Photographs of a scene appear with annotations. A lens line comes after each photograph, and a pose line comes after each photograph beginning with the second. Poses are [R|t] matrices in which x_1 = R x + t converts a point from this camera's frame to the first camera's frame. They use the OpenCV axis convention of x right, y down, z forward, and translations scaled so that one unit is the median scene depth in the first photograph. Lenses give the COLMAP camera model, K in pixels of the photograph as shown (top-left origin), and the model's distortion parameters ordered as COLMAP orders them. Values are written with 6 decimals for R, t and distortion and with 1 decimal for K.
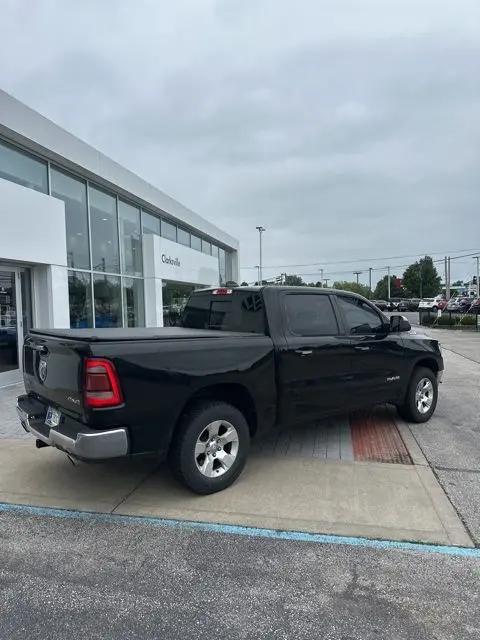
lens RADIAL K [[451.0, 0, 242.3], [0, 451.0, 318.3], [0, 0, 1]] dist [0.049405, -0.058888]
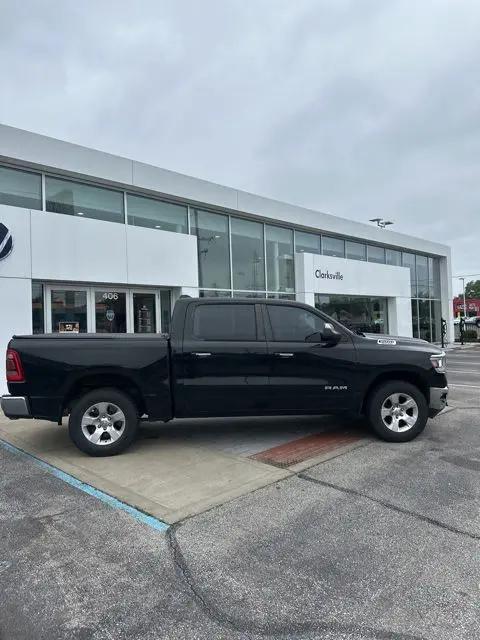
lens RADIAL K [[451.0, 0, 240.1], [0, 451.0, 322.3], [0, 0, 1]] dist [0.049405, -0.058888]
pose [[0.834428, -0.006779, -0.551075, 0.849730], [-0.006393, 0.999738, -0.021978, 0.017404], [0.551080, 0.021862, 0.834166, 0.095314]]
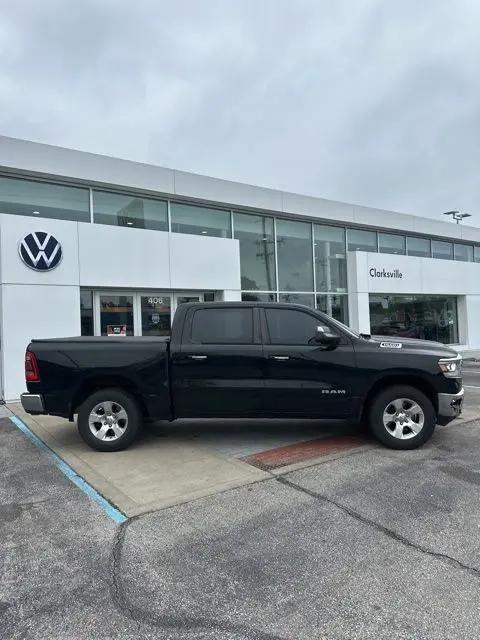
lens RADIAL K [[451.0, 0, 239.5], [0, 451.0, 326.8], [0, 0, 1]] dist [0.049405, -0.058888]
pose [[0.724734, -0.008113, -0.688981, 1.031482], [-0.001307, 0.999913, -0.013148, 0.009825], [0.689027, 0.010429, 0.724660, 0.215415]]
